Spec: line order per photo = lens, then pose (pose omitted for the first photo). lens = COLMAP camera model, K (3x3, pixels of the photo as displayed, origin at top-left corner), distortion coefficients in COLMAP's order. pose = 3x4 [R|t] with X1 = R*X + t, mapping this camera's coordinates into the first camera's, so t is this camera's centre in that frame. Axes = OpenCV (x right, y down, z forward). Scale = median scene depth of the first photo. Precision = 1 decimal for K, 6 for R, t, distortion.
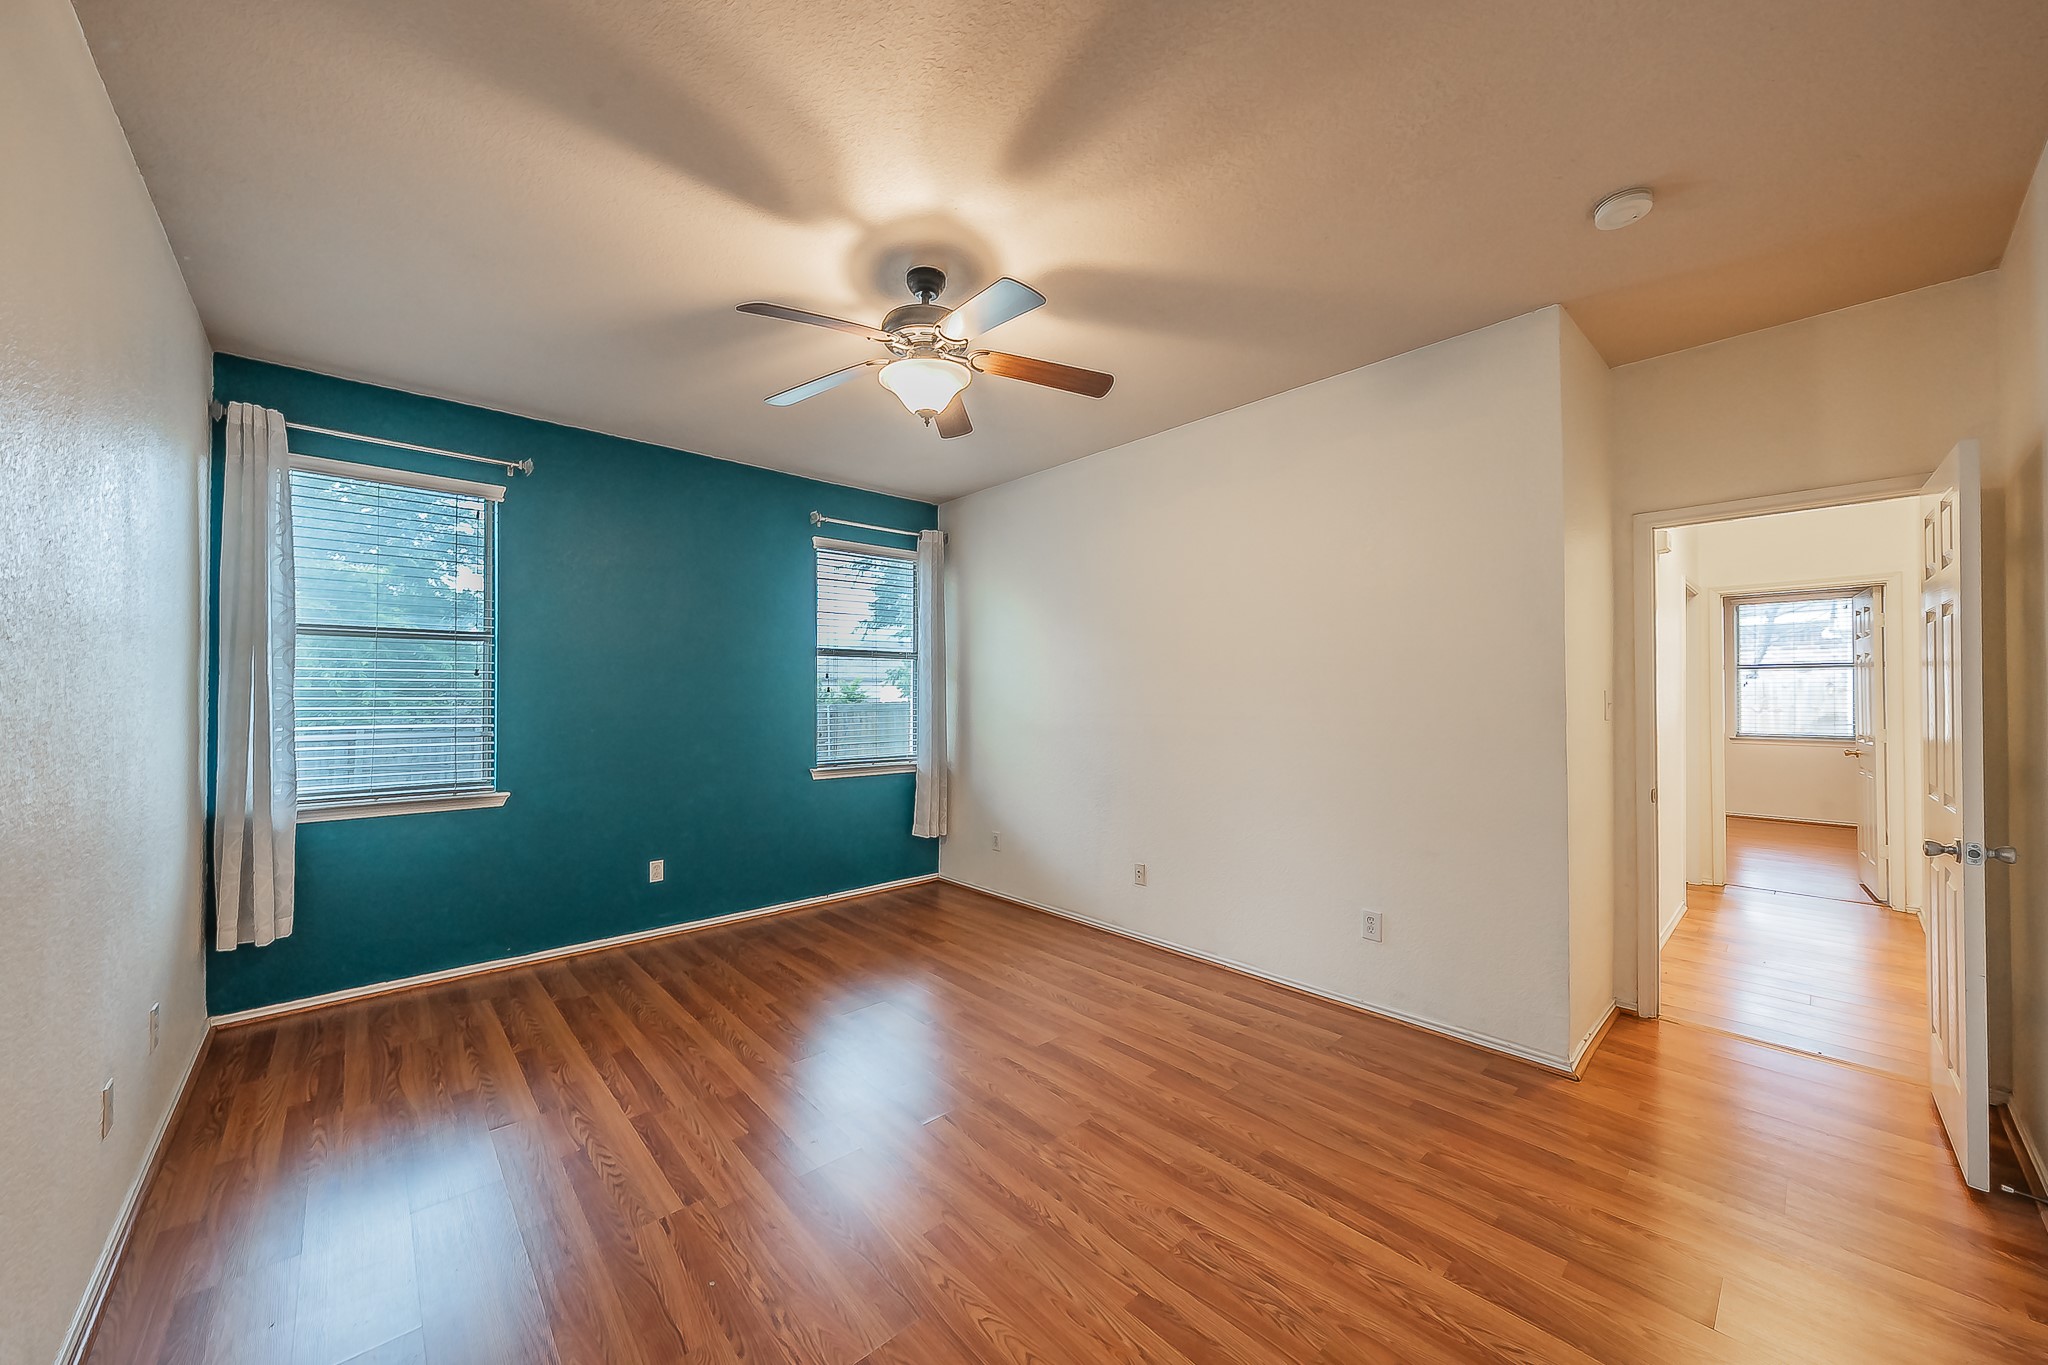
lens RADIAL K [[734.3, 0, 1024.0], [0, 734.3, 682.5], [0, 0, 1]] dist [0.000632, 0.000031]
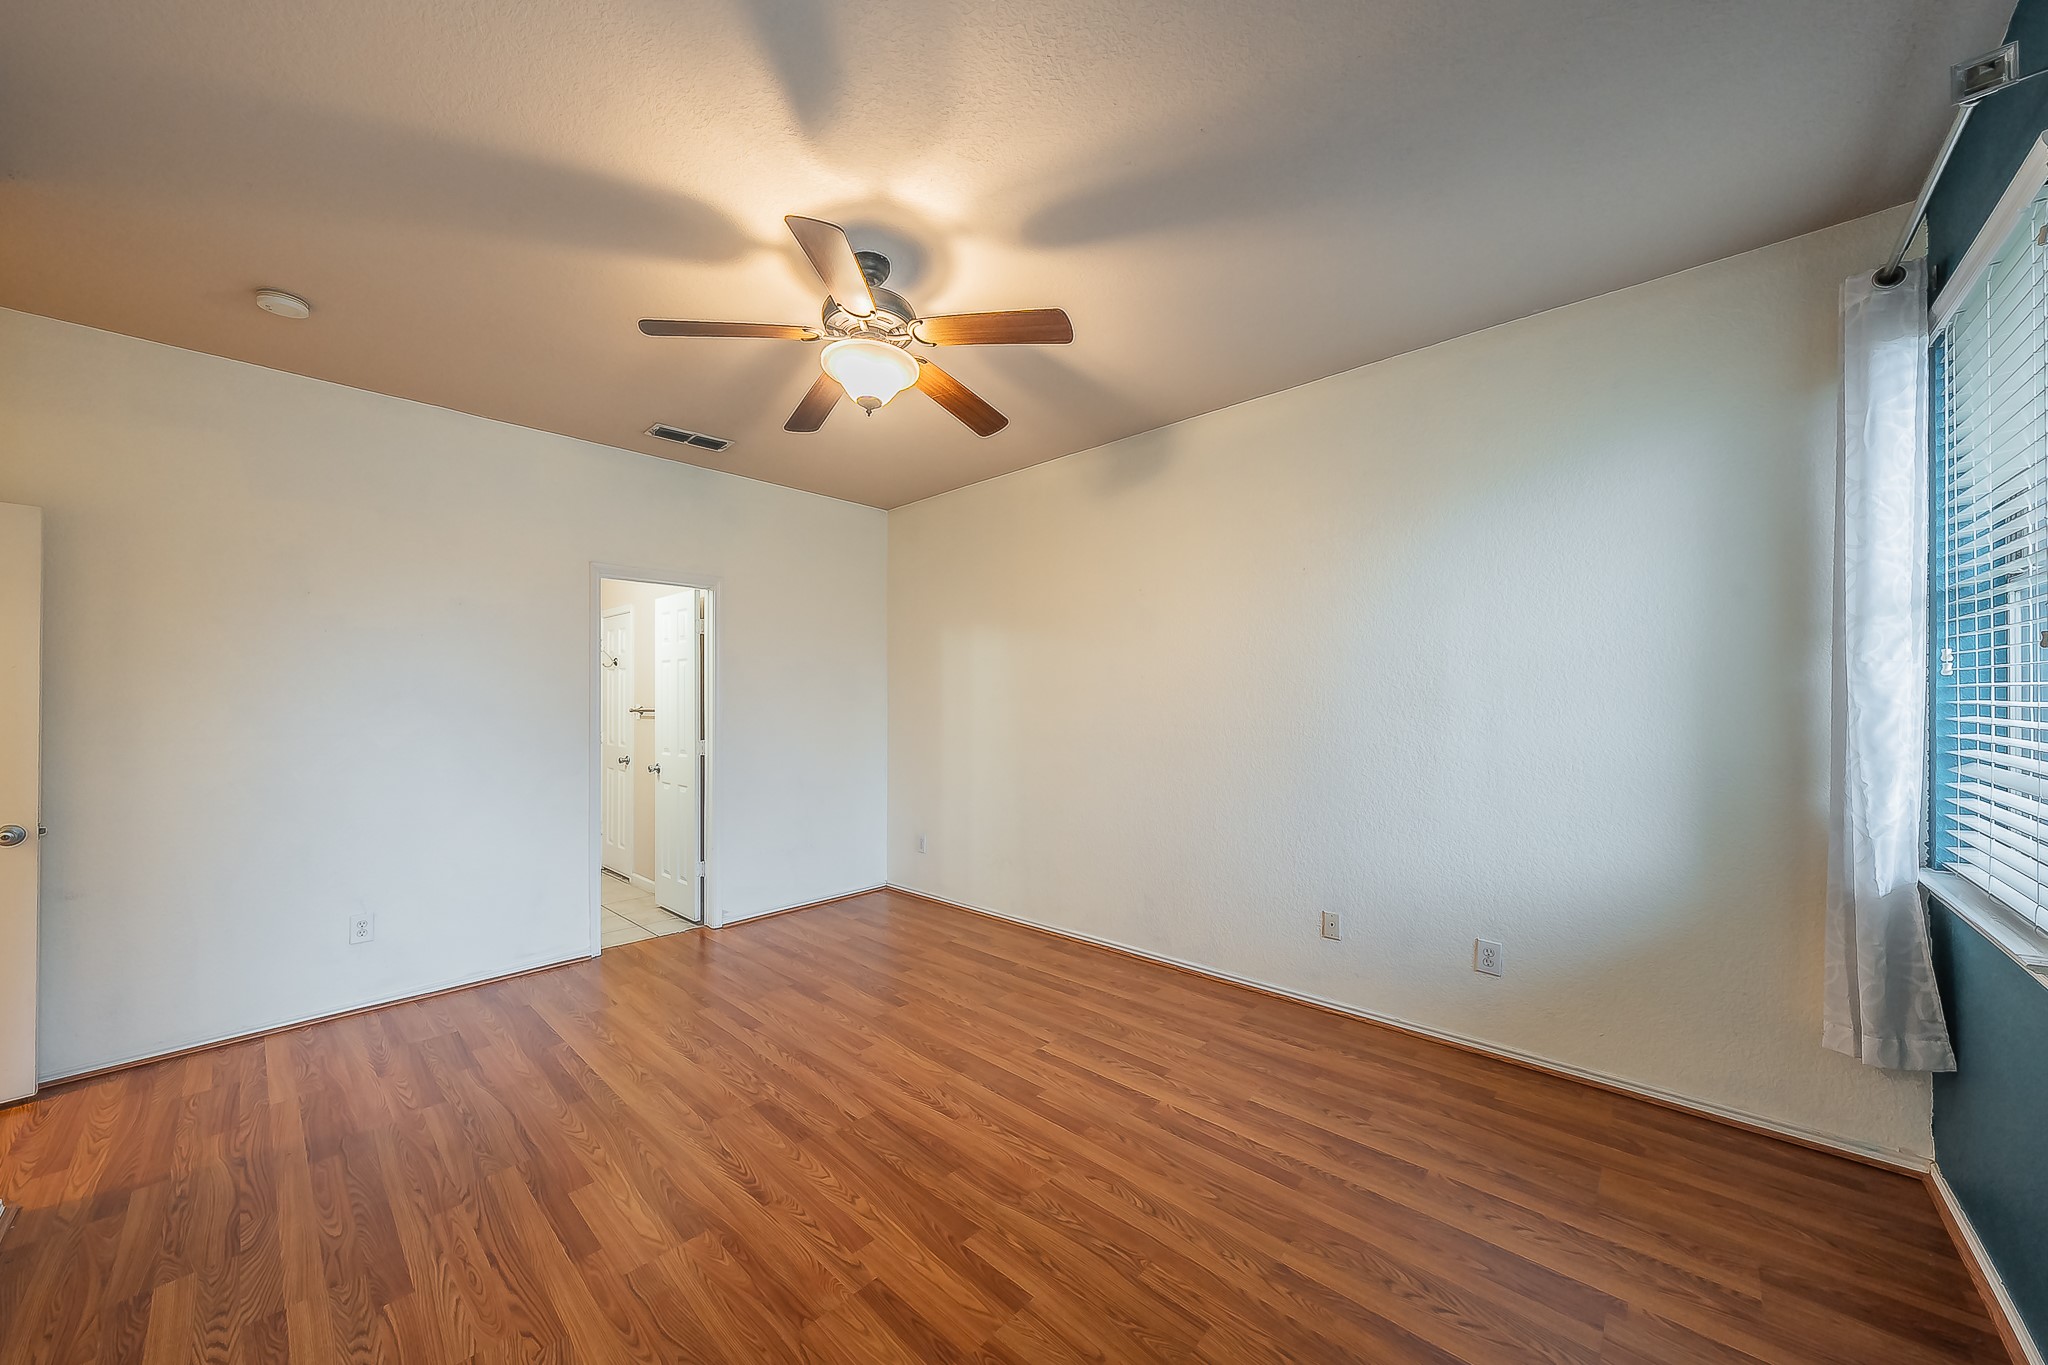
lens RADIAL K [[746.1, 0, 1024.0], [0, 746.1, 682.5], [0, 0, 1]] dist [0.000328, 0.000068]
pose [[-0.996930, 0.004778, -0.078158, -0.186022], [0.007514, 0.999367, -0.034759, 0.022350], [0.077942, -0.035239, -0.996335, 1.464952]]
